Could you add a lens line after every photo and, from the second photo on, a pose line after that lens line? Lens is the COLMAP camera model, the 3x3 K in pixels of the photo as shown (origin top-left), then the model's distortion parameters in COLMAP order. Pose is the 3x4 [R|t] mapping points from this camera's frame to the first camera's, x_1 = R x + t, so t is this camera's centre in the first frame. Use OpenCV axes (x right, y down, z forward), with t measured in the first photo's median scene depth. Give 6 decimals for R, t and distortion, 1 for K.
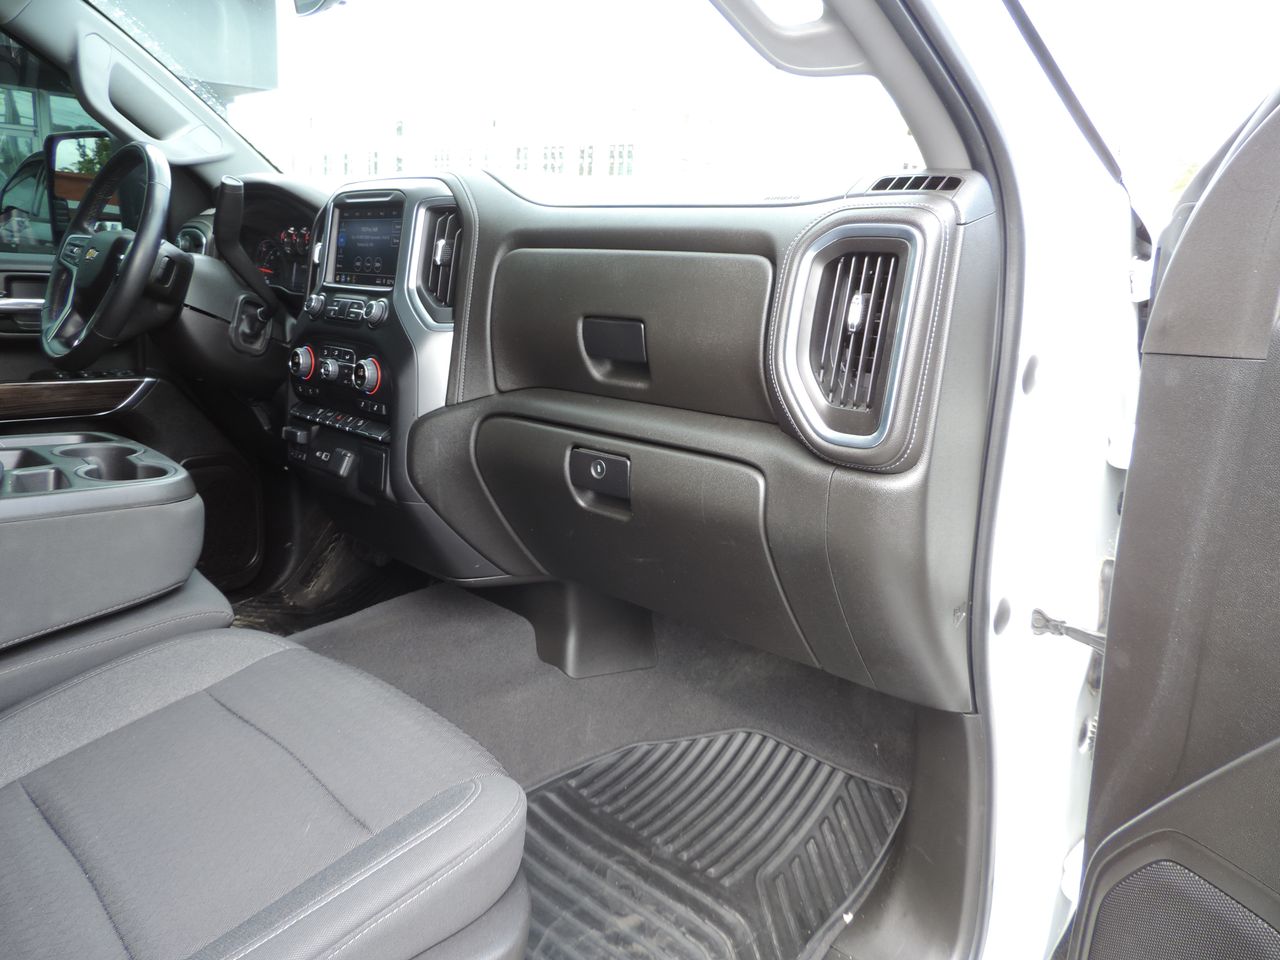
lens RADIAL K [[912.1, 0, 646.4], [0, 912.1, 482.7], [0, 0, 1]] dist [-0.015260, 0.004017]
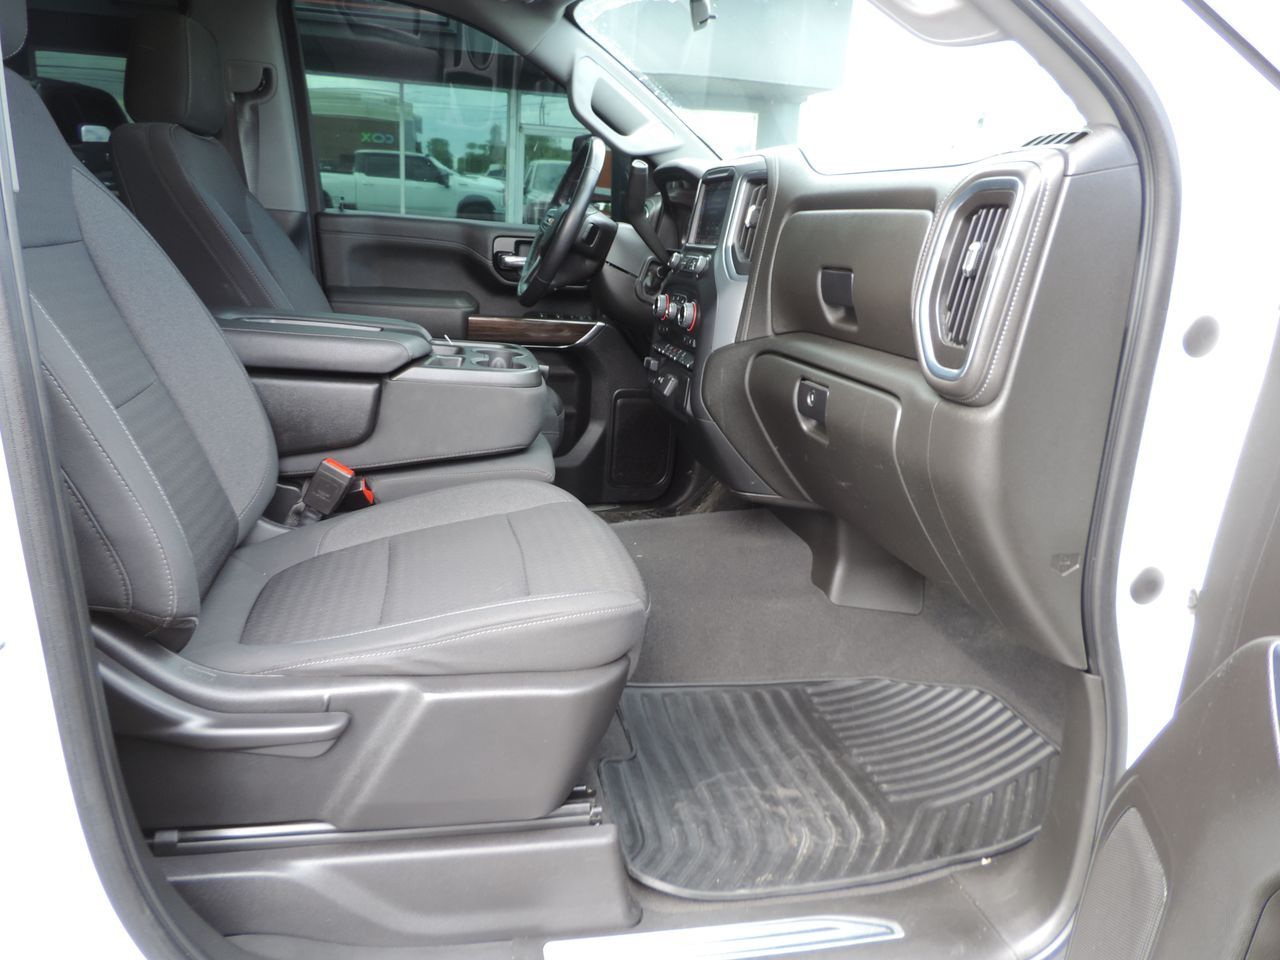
lens RADIAL K [[912.1, 0, 626.0], [0, 912.1, 478.3], [0, 0, 1]] dist [-0.015260, 0.004017]
pose [[0.826348, 0.151792, -0.542318, 0.342514], [-0.149633, 0.987556, 0.048410, 0.056095], [0.542917, 0.041145, 0.838778, -0.091079]]
